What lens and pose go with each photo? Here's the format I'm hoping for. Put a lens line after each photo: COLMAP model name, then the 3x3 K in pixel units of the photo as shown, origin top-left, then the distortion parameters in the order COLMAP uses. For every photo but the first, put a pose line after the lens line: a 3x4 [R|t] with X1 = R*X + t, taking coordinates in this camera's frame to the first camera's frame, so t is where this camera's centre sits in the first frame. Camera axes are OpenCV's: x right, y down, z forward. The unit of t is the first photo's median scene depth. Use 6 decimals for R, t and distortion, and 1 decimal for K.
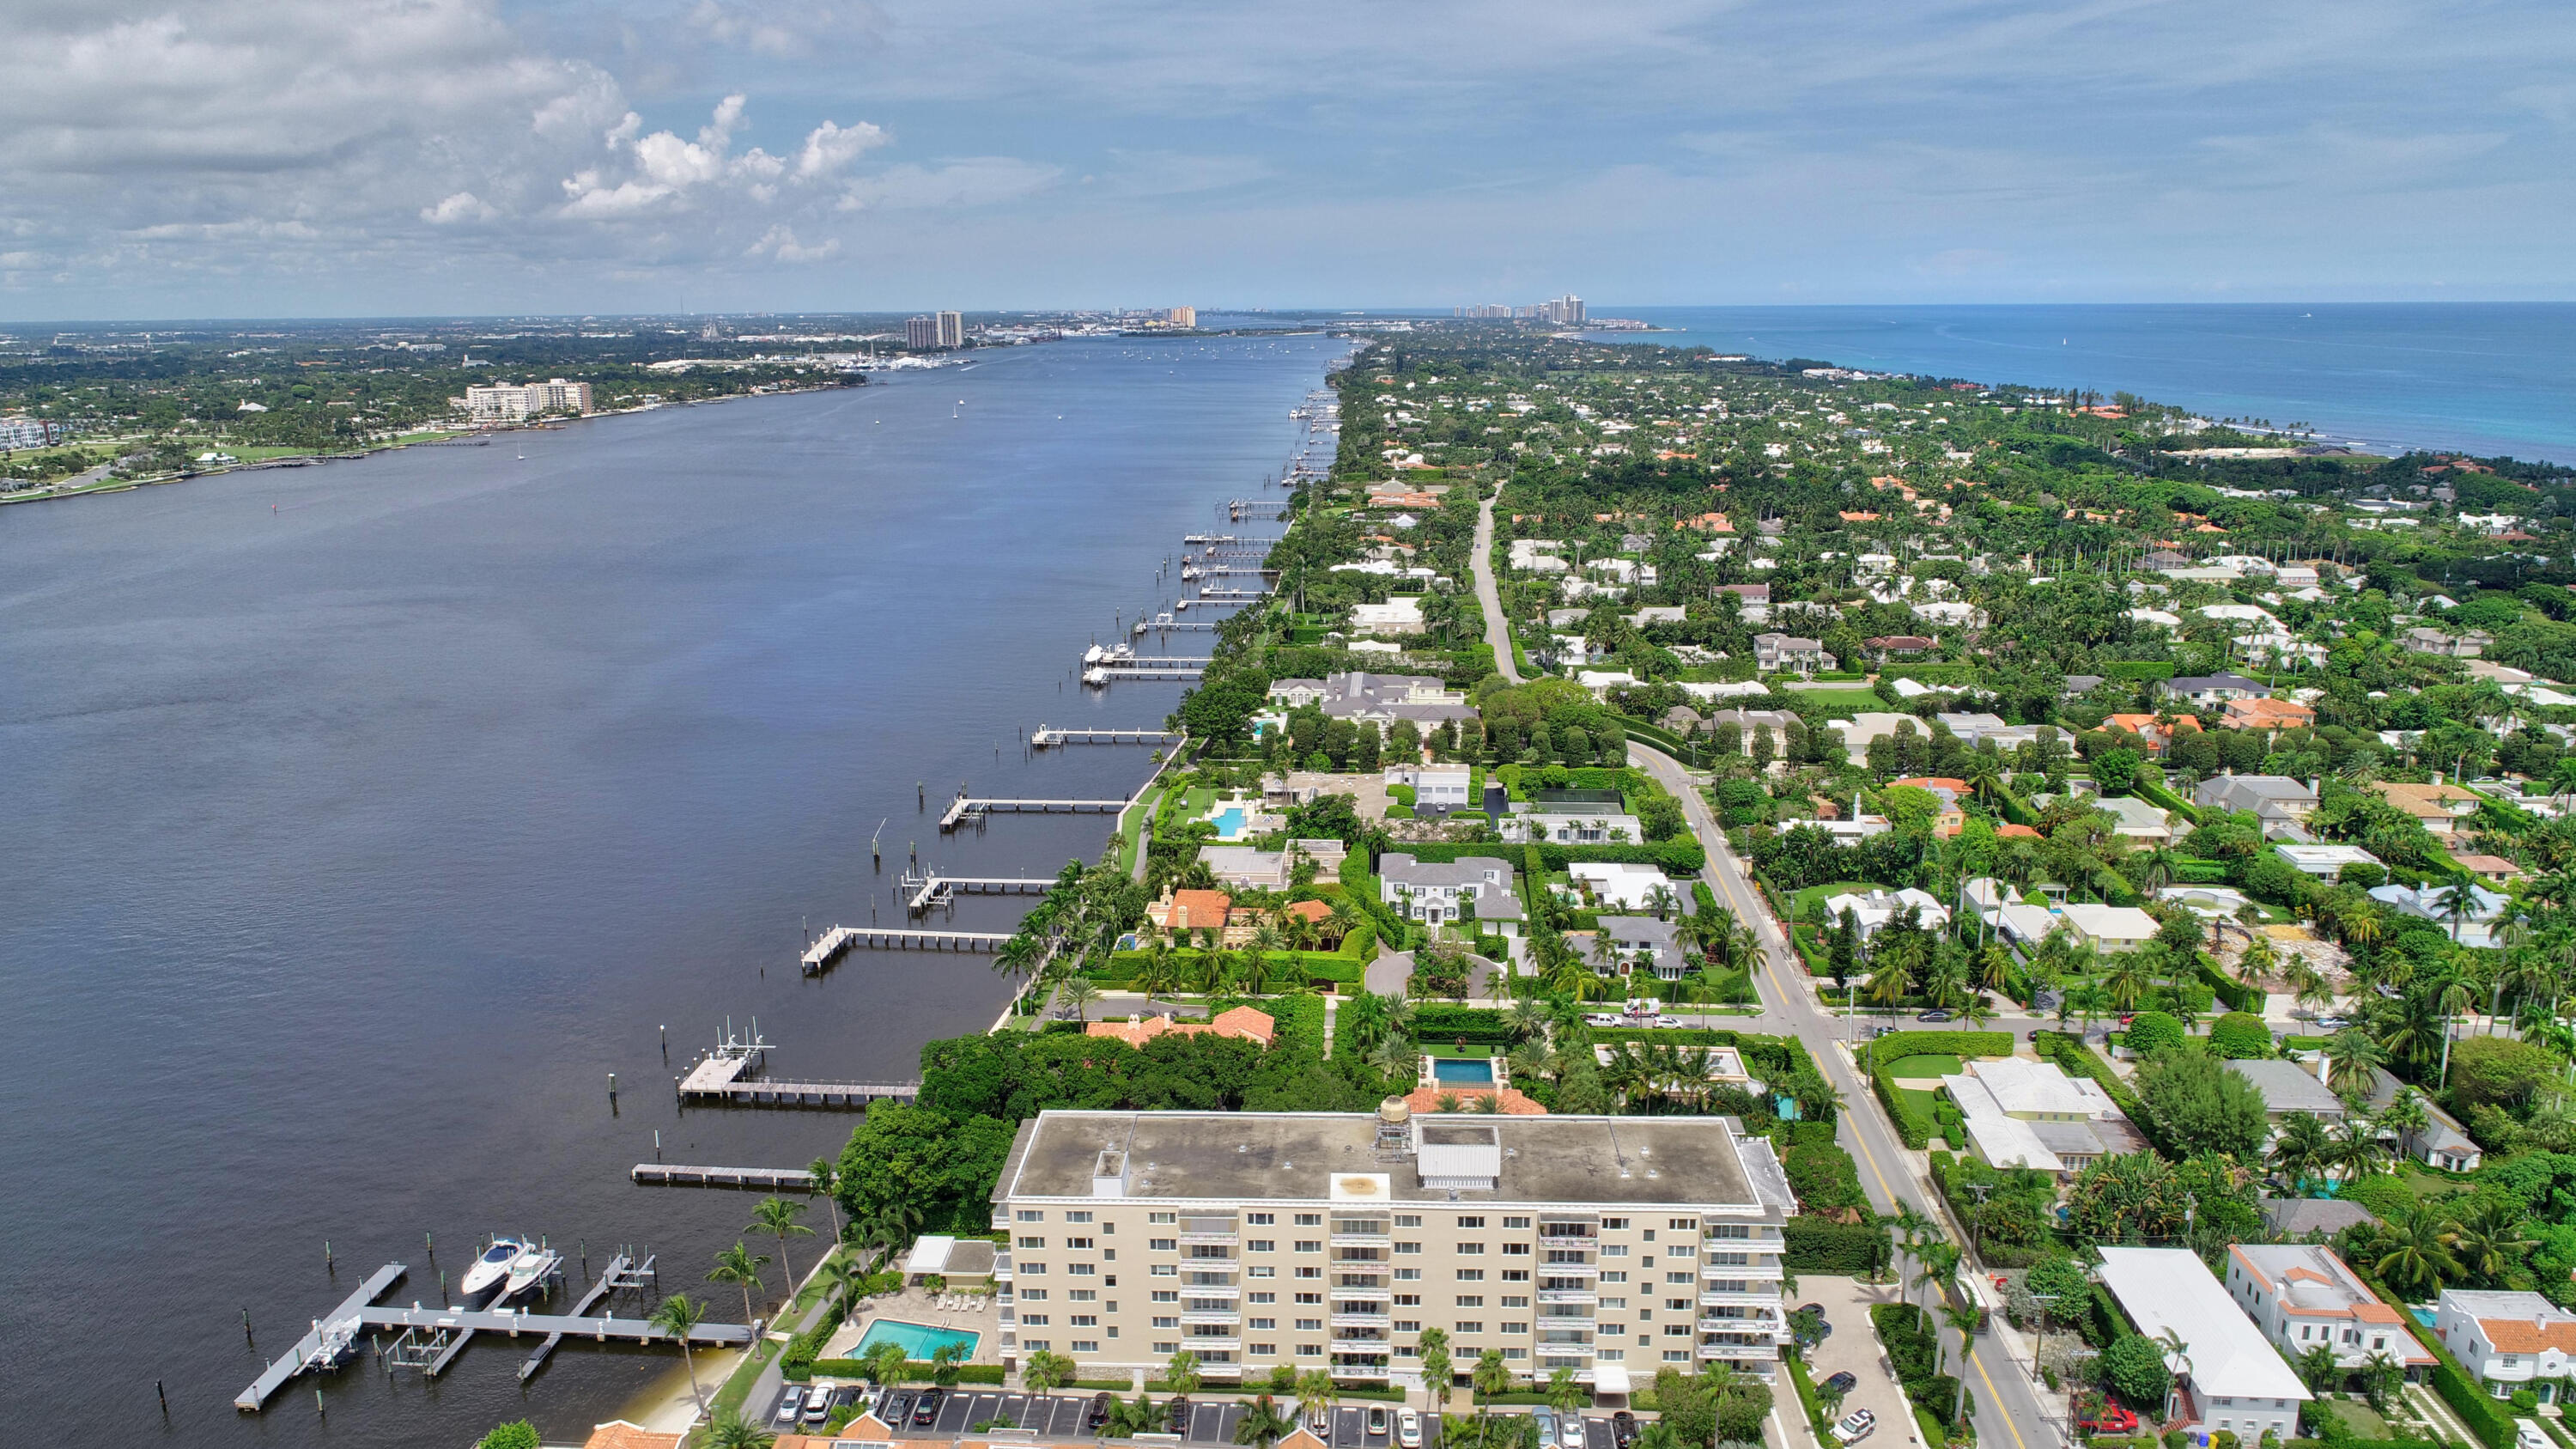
lens RADIAL K [[1720.6, 0, 1288.0], [0, 1720.6, 724.5], [0, 0, 1]] dist [0.000378, -0.005281]
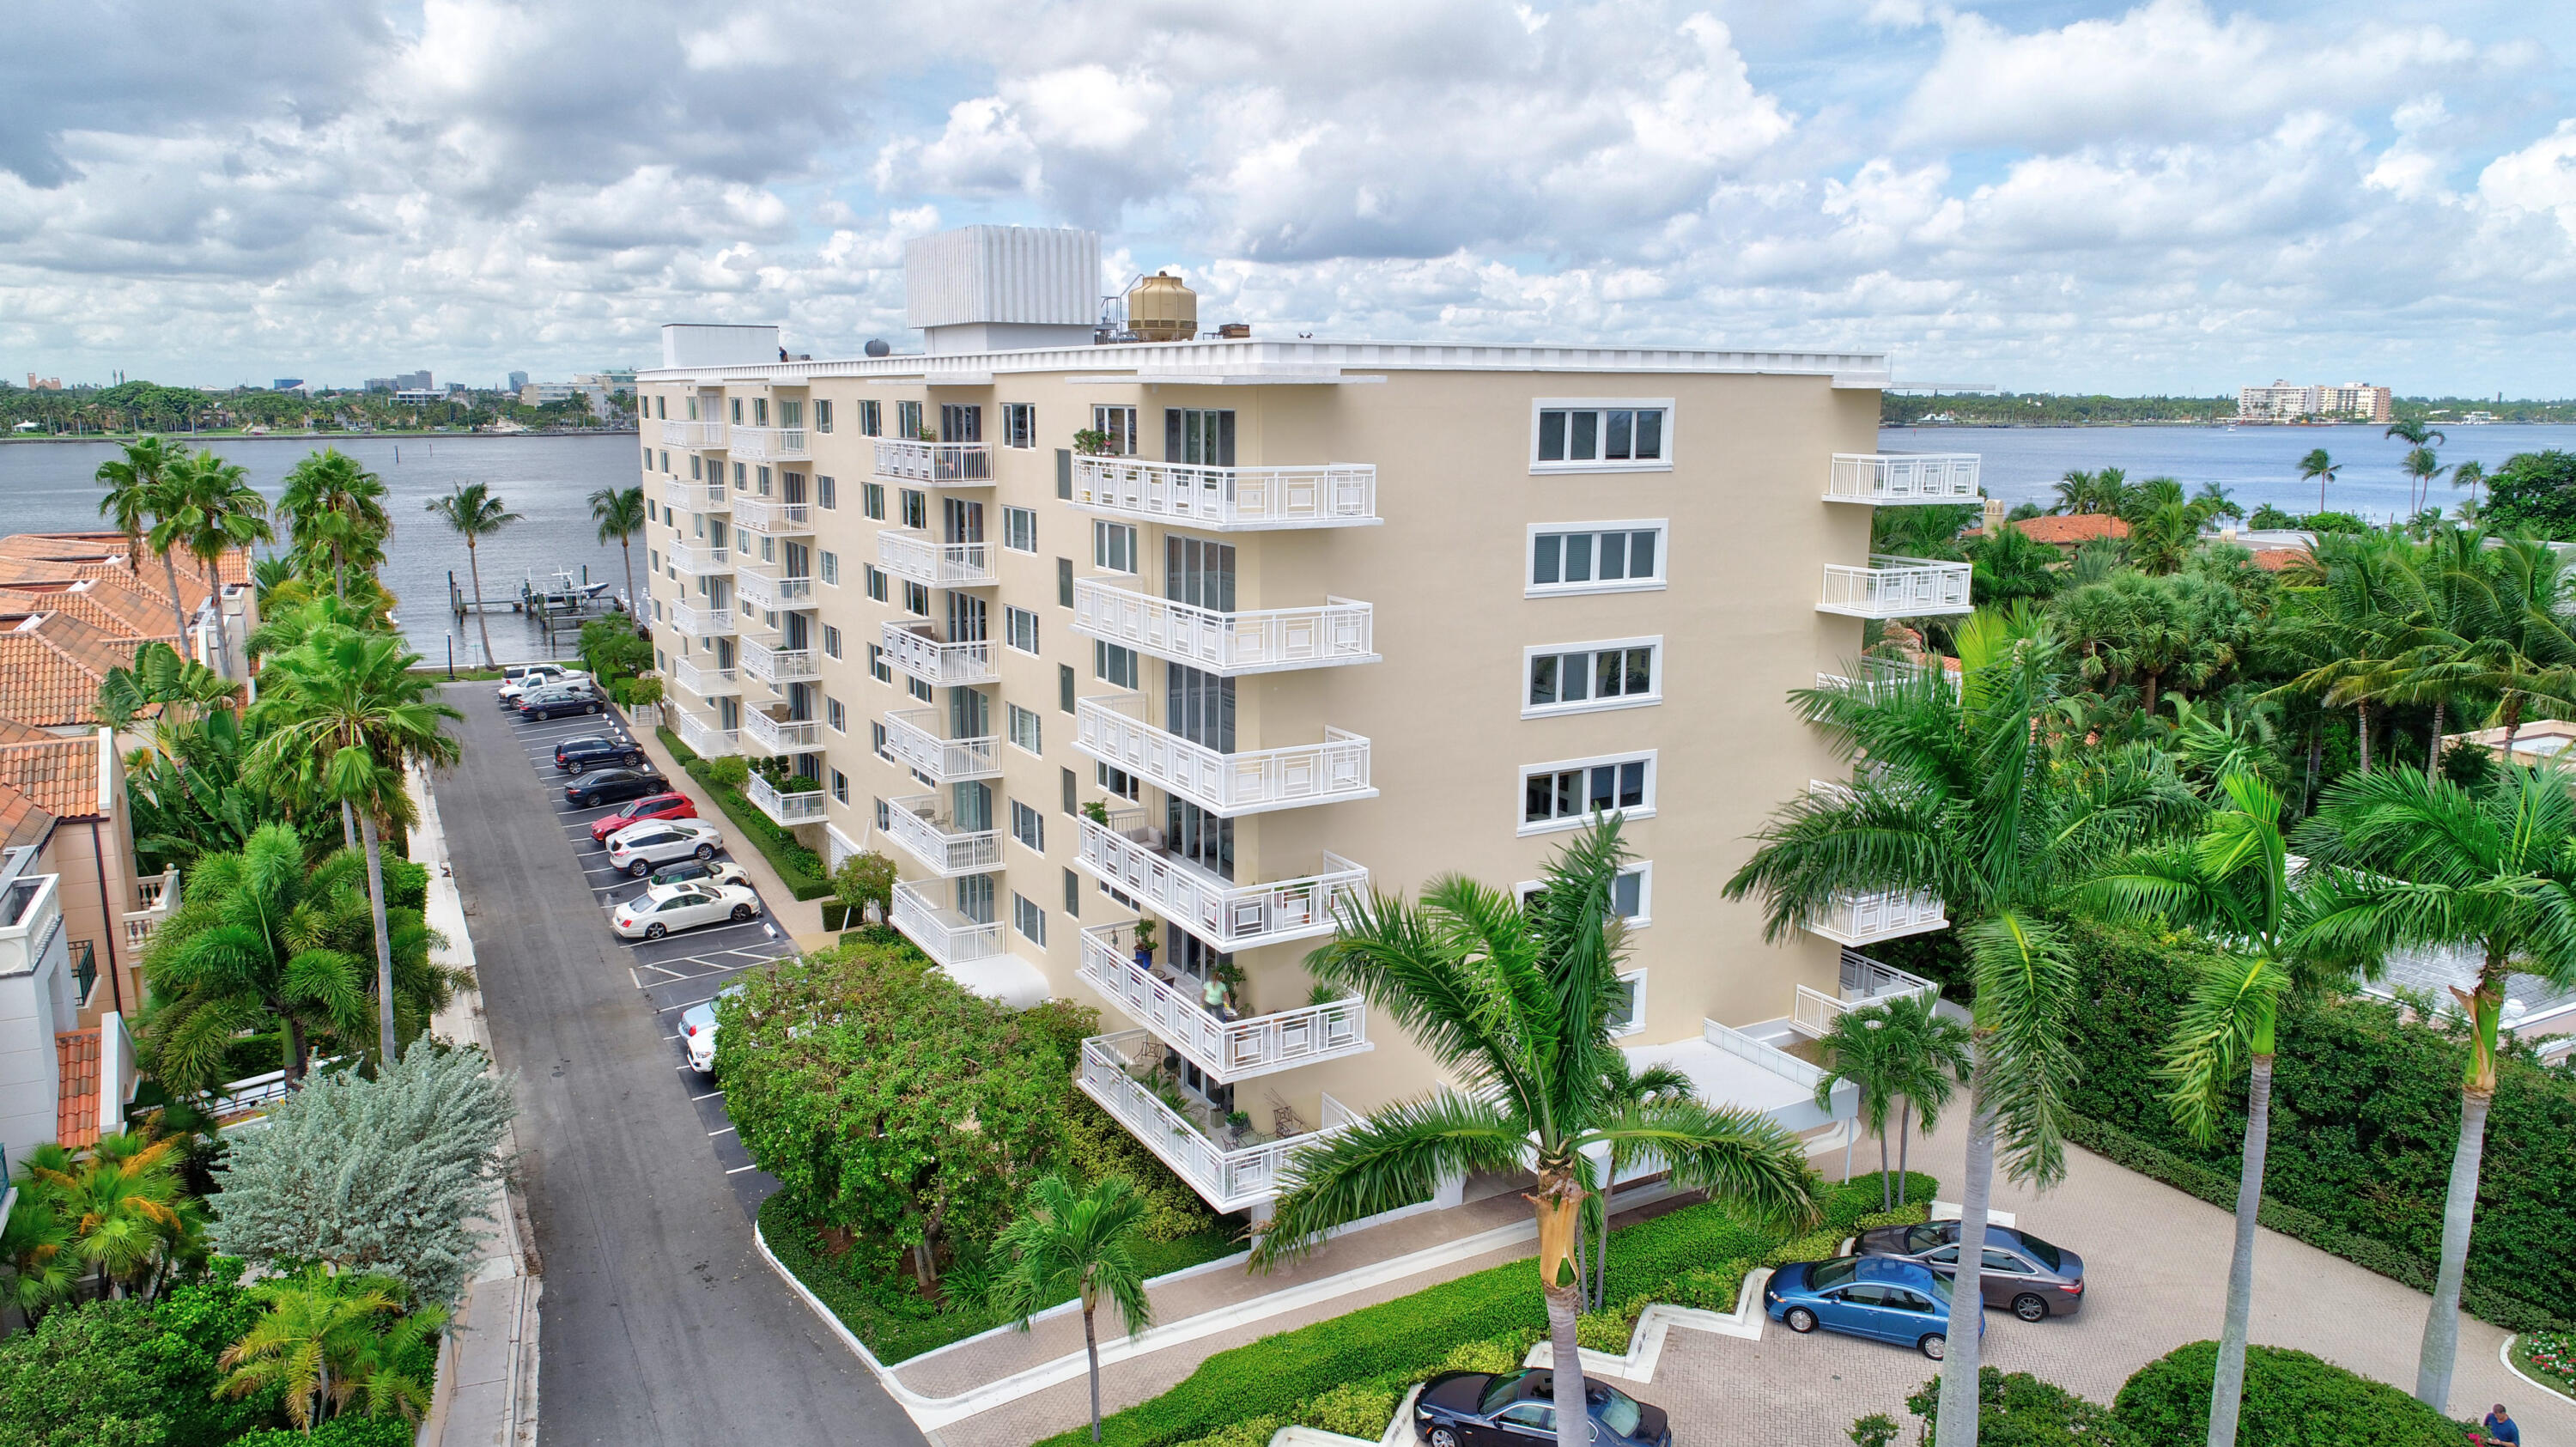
lens RADIAL K [[1737.2, 0, 1288.0], [0, 1737.2, 723.5], [0, 0, 1]] dist [-0.002826, -0.002822]
pose [[0.532061, 0.169419, -0.829583, 0.256534], [-0.212348, 0.975164, 0.062958, 0.172186], [0.819646, 0.142663, 0.554823, 0.489046]]
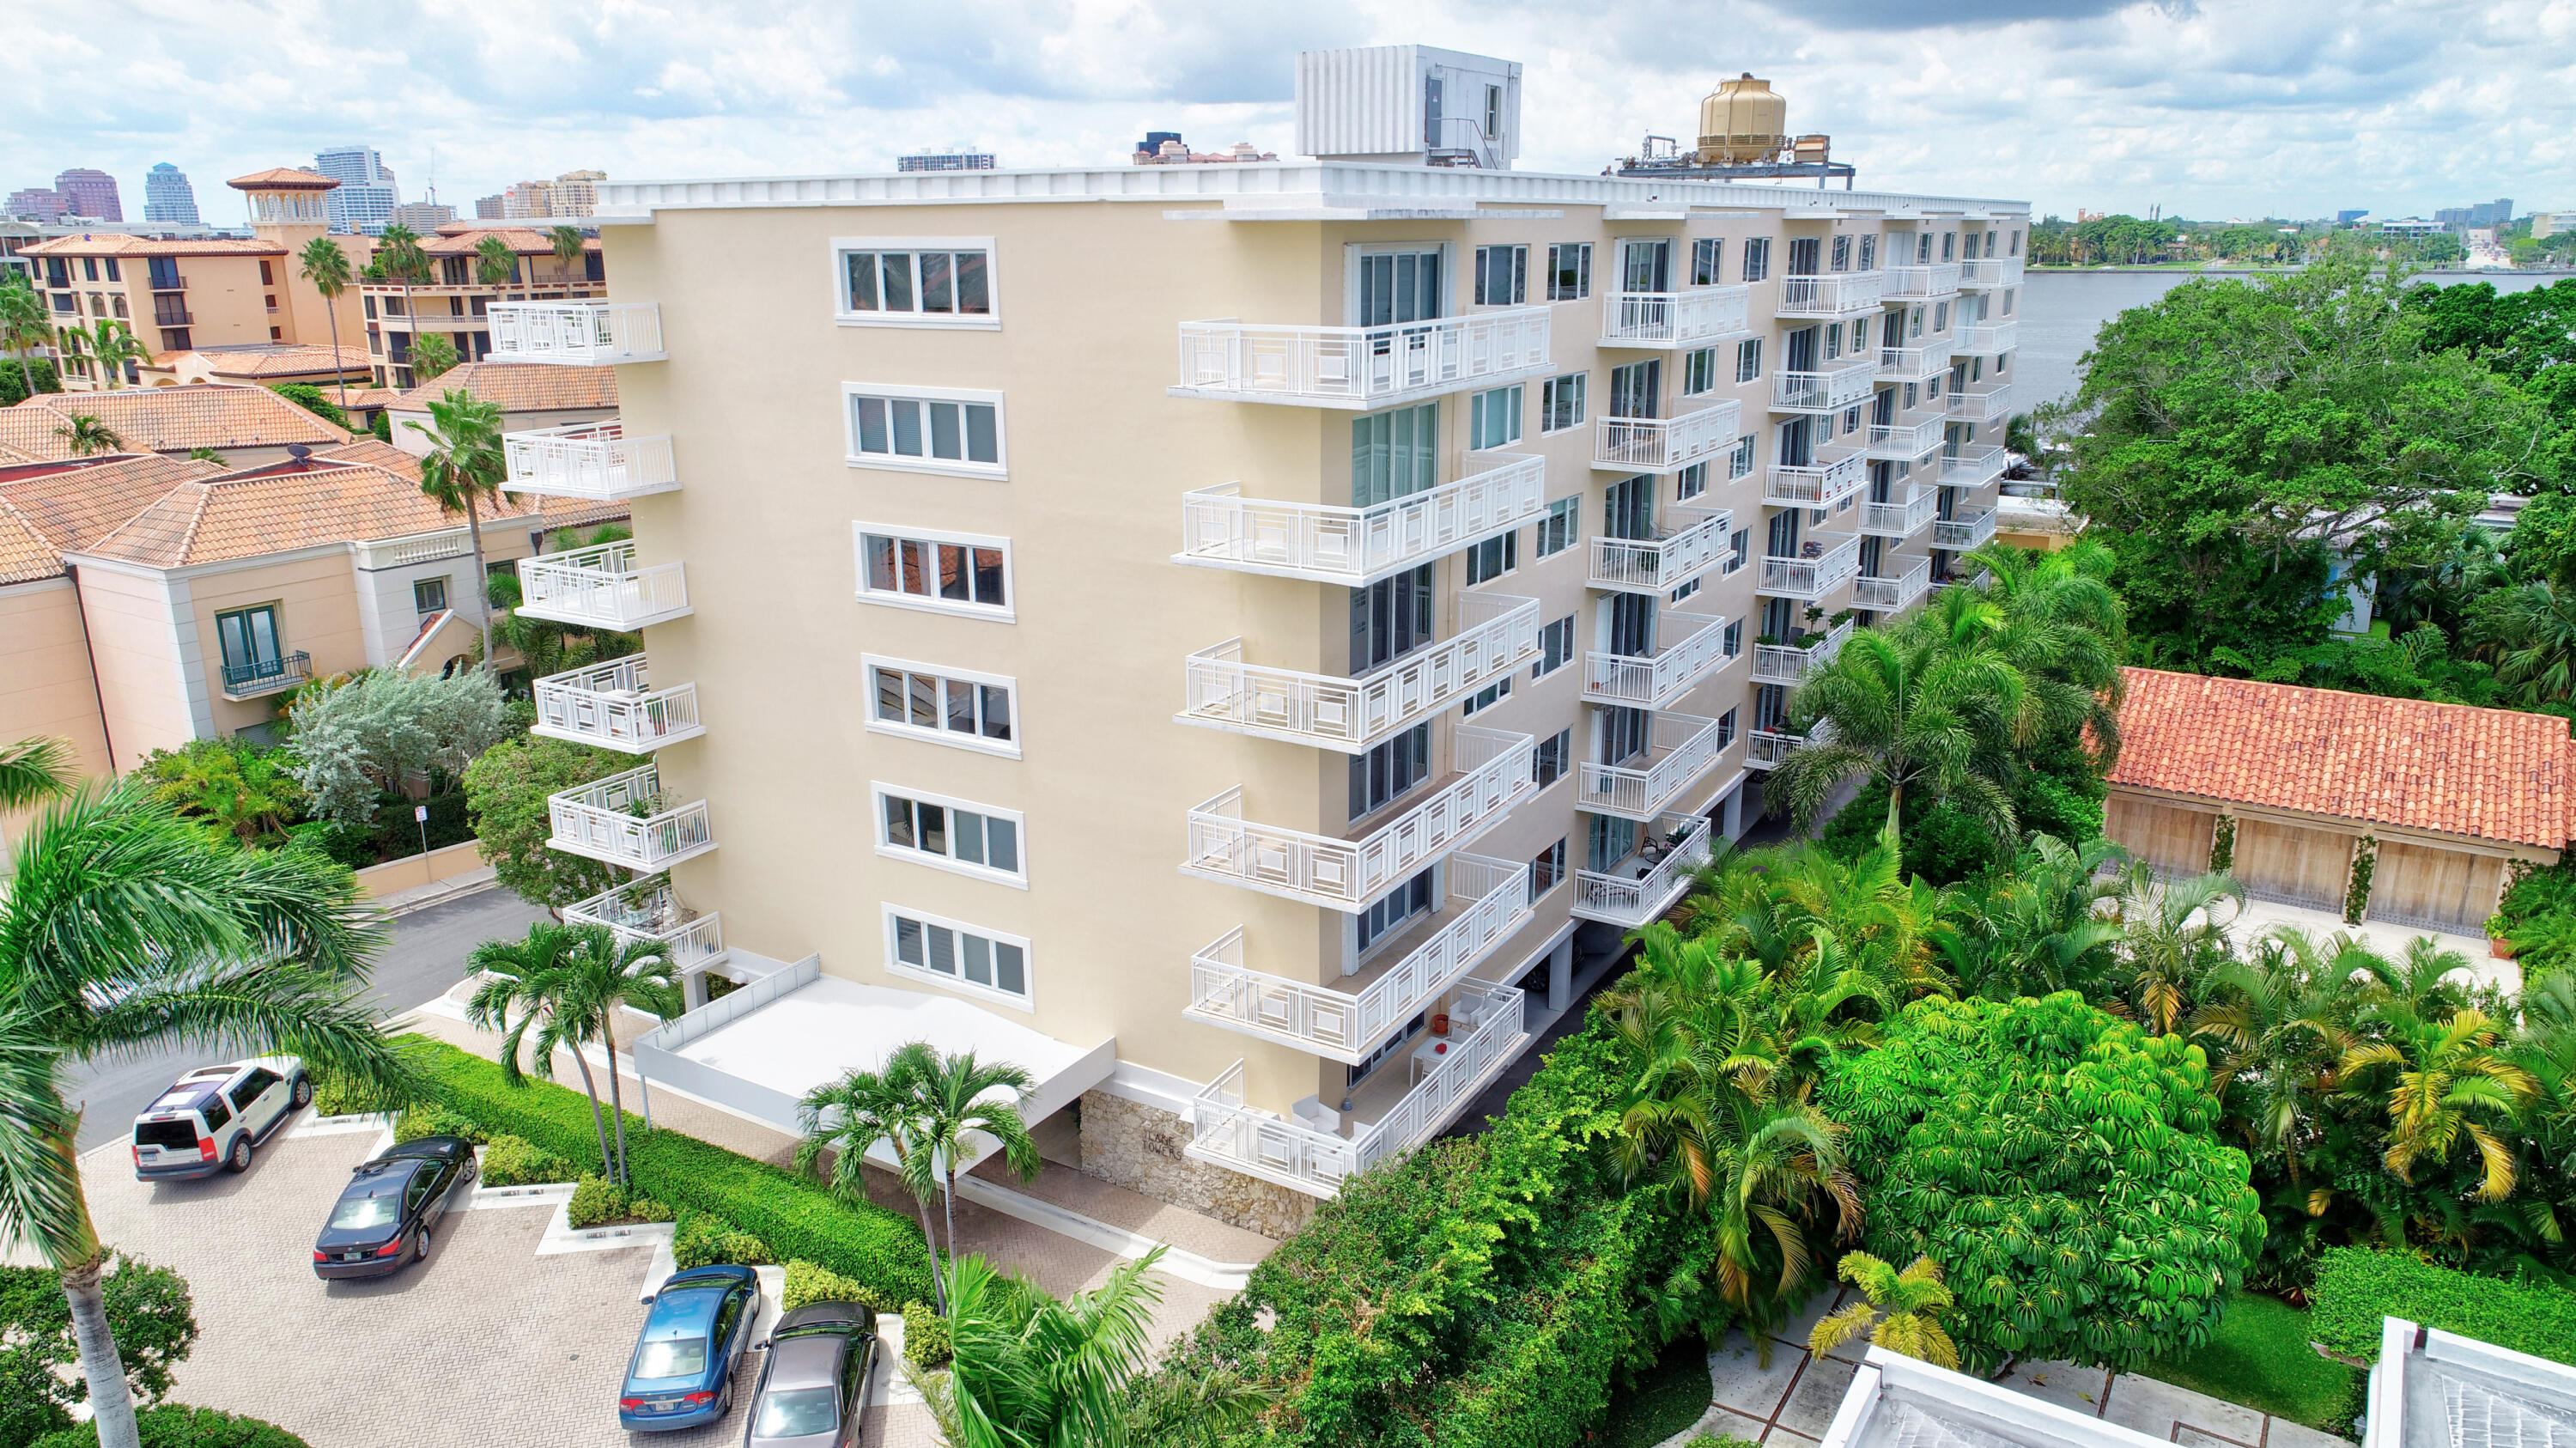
lens RADIAL K [[1720.5, 0, 1288.0], [0, 1720.5, 724.0], [0, 0, 1]] dist [0.000378, -0.005281]
pose [[-0.480505, 0.254657, -0.839205, 0.242793], [-0.201468, 0.899267, 0.388238, 0.130837], [0.853537, 0.355624, -0.380797, 0.655523]]
